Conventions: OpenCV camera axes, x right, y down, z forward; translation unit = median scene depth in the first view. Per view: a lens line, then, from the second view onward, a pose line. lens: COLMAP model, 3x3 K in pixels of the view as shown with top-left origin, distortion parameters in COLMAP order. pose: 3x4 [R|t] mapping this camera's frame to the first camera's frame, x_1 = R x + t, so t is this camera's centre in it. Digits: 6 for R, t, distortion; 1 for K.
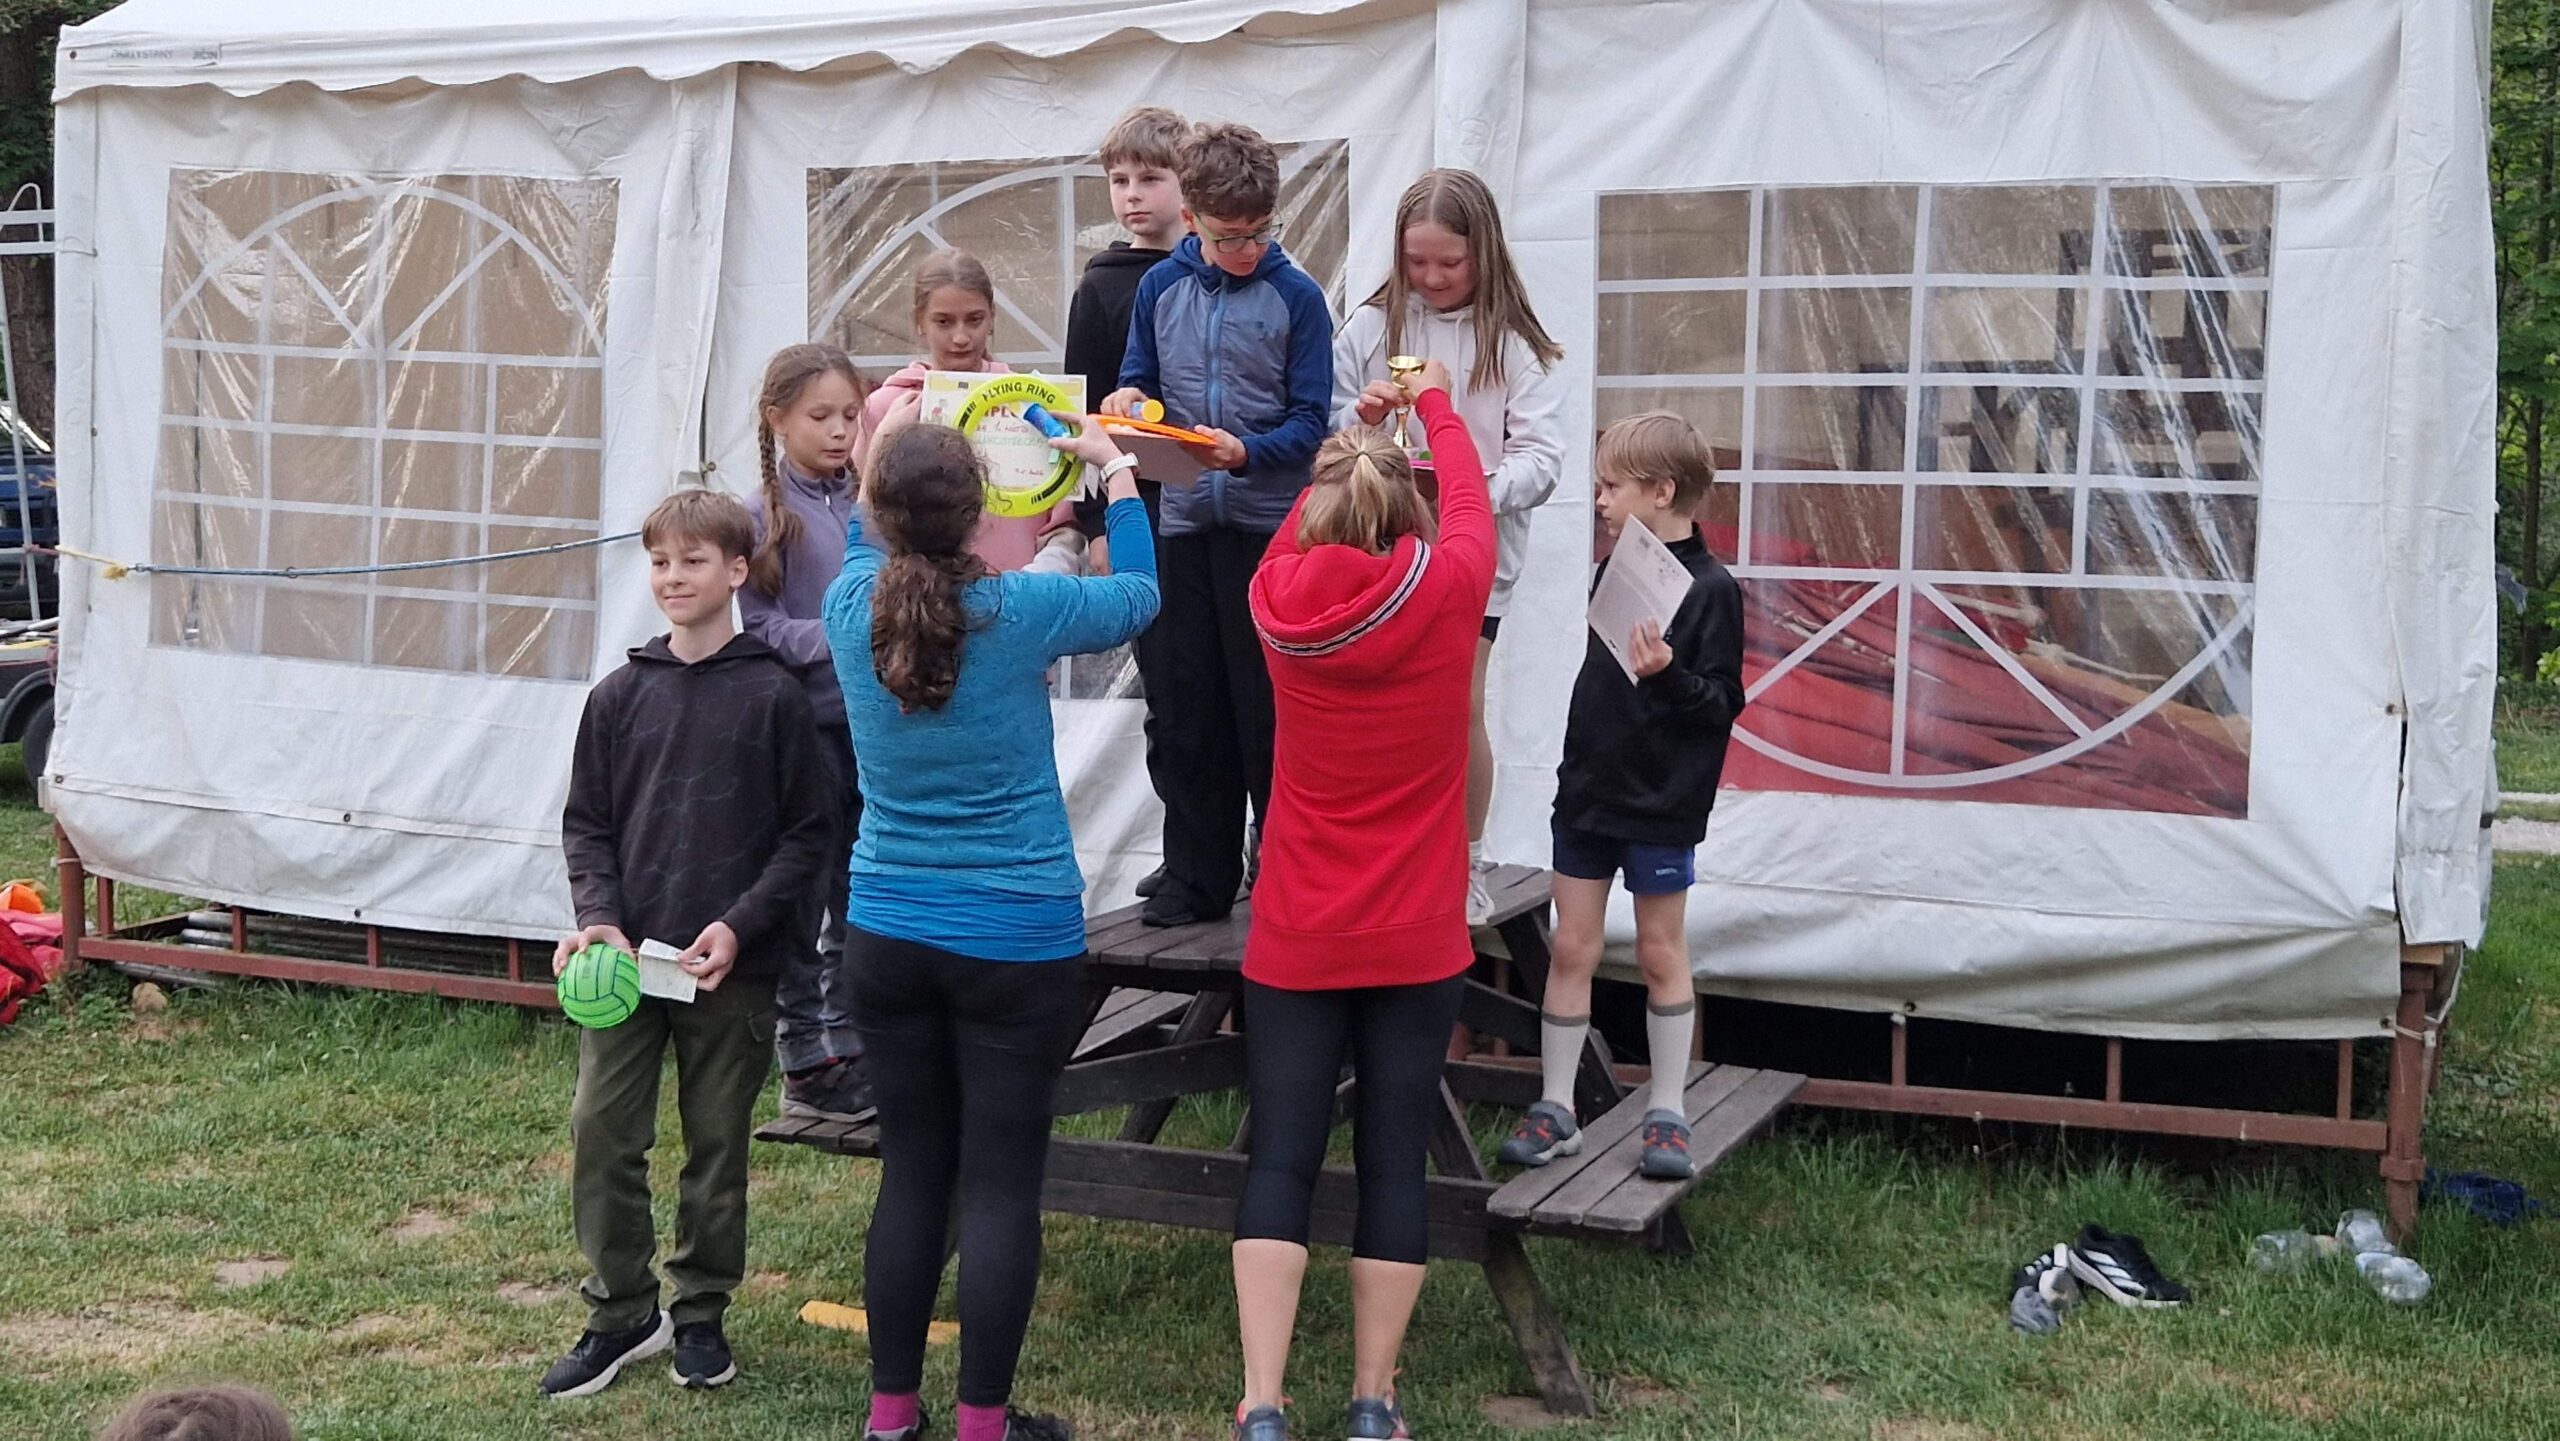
lens RADIAL K [[2932.7, 0, 1253.5], [0, 2932.7, 760.3], [0, 0, 1]] dist [0.048617, -0.007019]
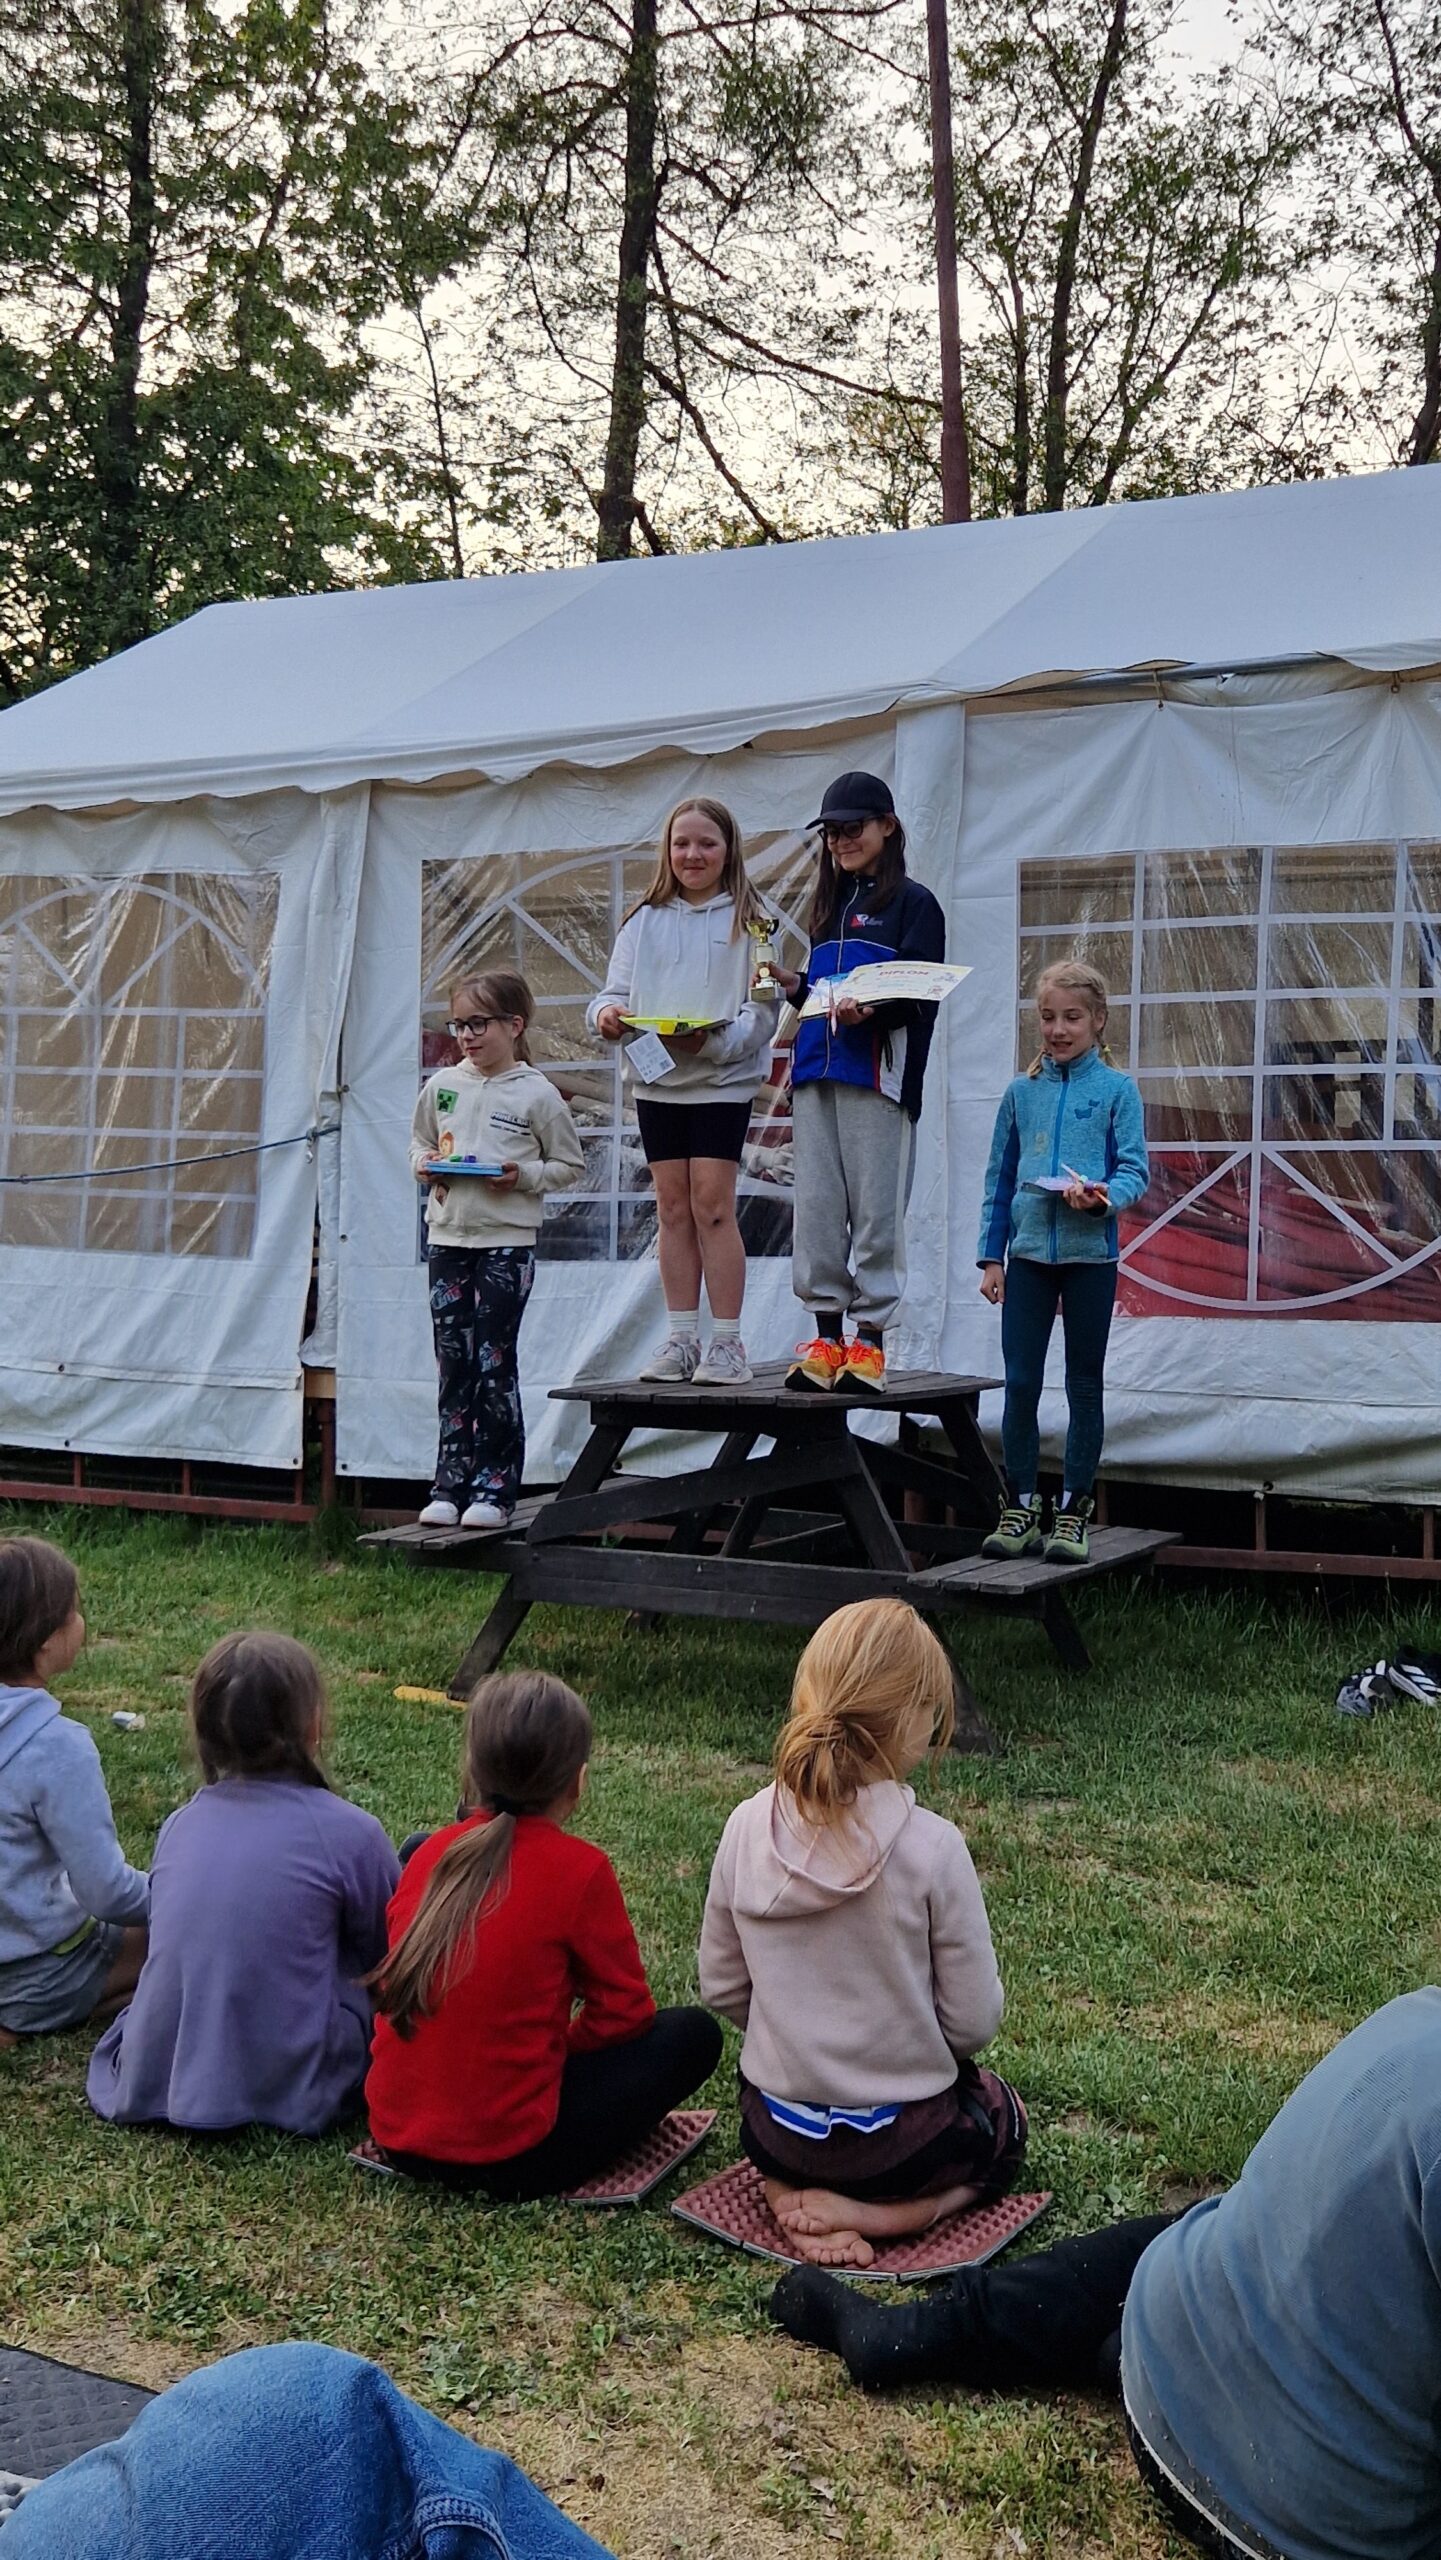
lens RADIAL K [[2539.8, 0, 720.5], [0, 2539.8, 1280.0], [0, 0, 1]] dist [0.078748, -0.095793]
pose [[0.998760, 0.001814, -0.049744, 0.039766], [-0.006154, 0.996169, -0.087236, 0.088255], [0.049395, 0.087434, 0.994945, -0.110437]]
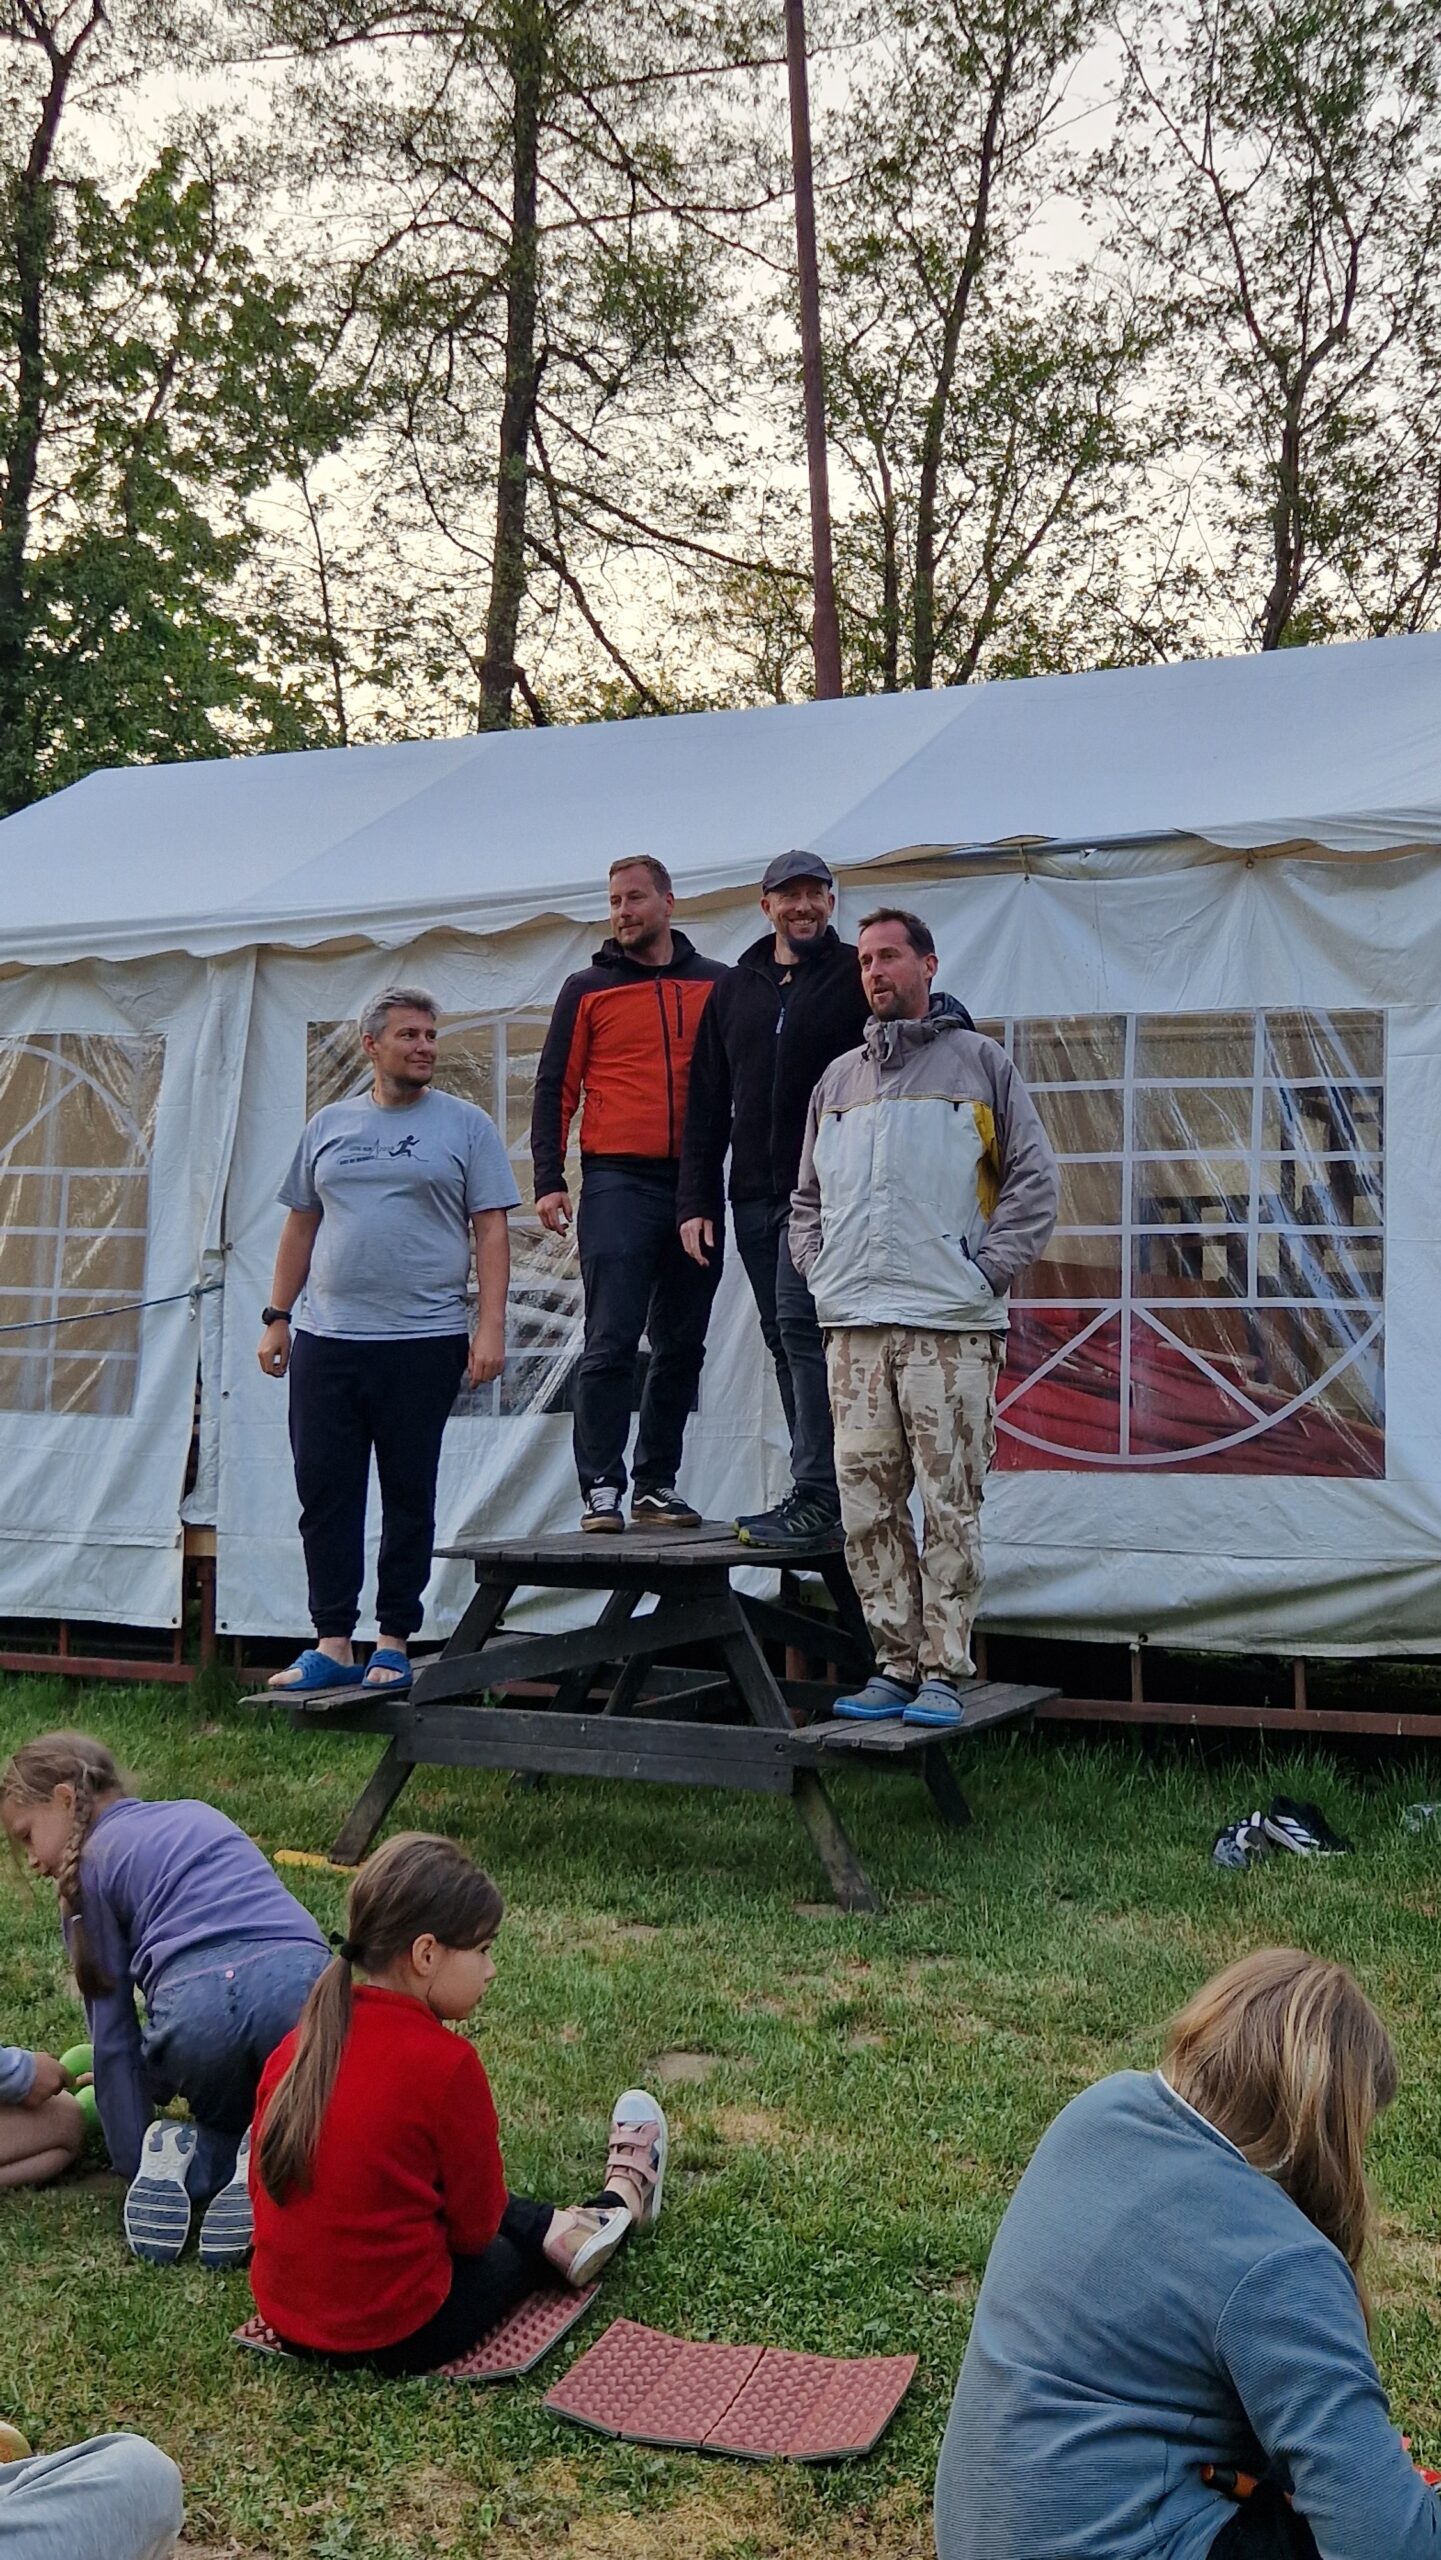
lens RADIAL K [[2544.4, 0, 708.1], [0, 2544.4, 1249.1], [0, 0, 1]] dist [0.061785, -0.030110]
pose [[0.999967, -0.003647, -0.007267, 0.039468], [0.002471, 0.987797, -0.155724, 0.084930], [0.007746, 0.155701, 0.987774, -0.126972]]
